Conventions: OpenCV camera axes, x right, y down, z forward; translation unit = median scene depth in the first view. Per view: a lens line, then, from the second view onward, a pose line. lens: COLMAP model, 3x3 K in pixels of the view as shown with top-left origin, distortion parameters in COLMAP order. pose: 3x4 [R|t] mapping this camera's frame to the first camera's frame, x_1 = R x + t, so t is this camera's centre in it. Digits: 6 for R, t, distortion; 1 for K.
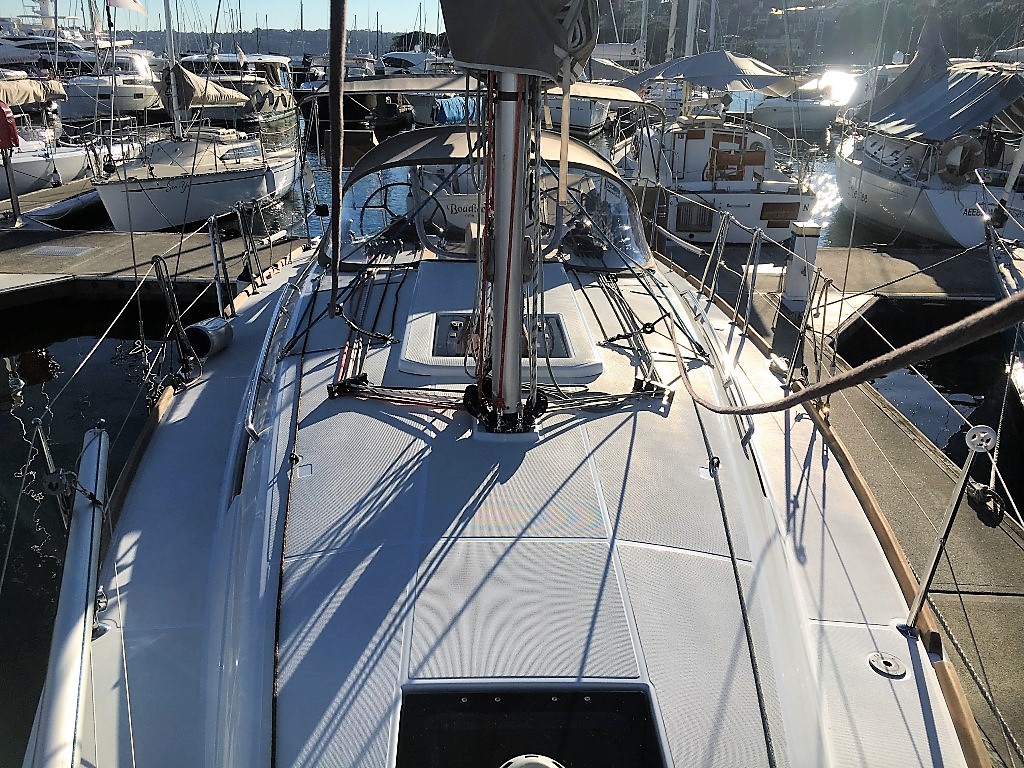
lens RADIAL K [[845.9, 0, 512.0], [0, 845.9, 384.0], [0, 0, 1]] dist [-0.007253, -0.001284]
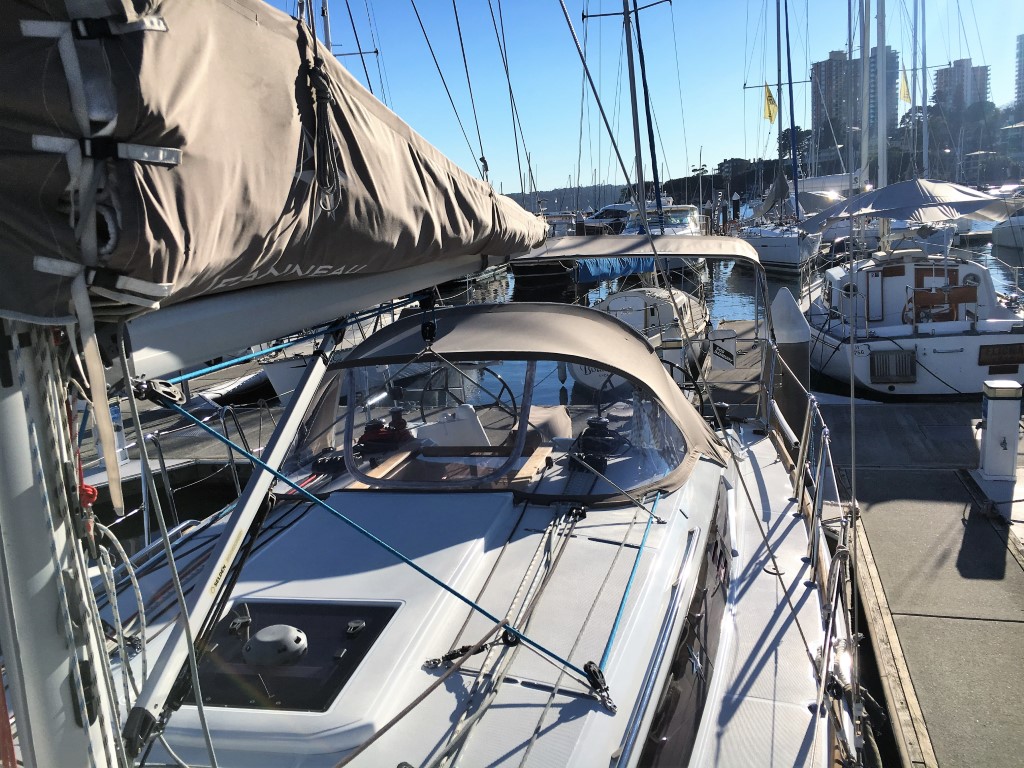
lens RADIAL K [[845.9, 0, 512.0], [0, 845.9, 384.0], [0, 0, 1]] dist [-0.007253, -0.001284]
pose [[0.958229, -0.038823, -0.283356, 0.088487], [-0.007925, 0.986759, -0.161999, -0.038981], [0.285893, 0.157478, 0.945233, 0.088979]]
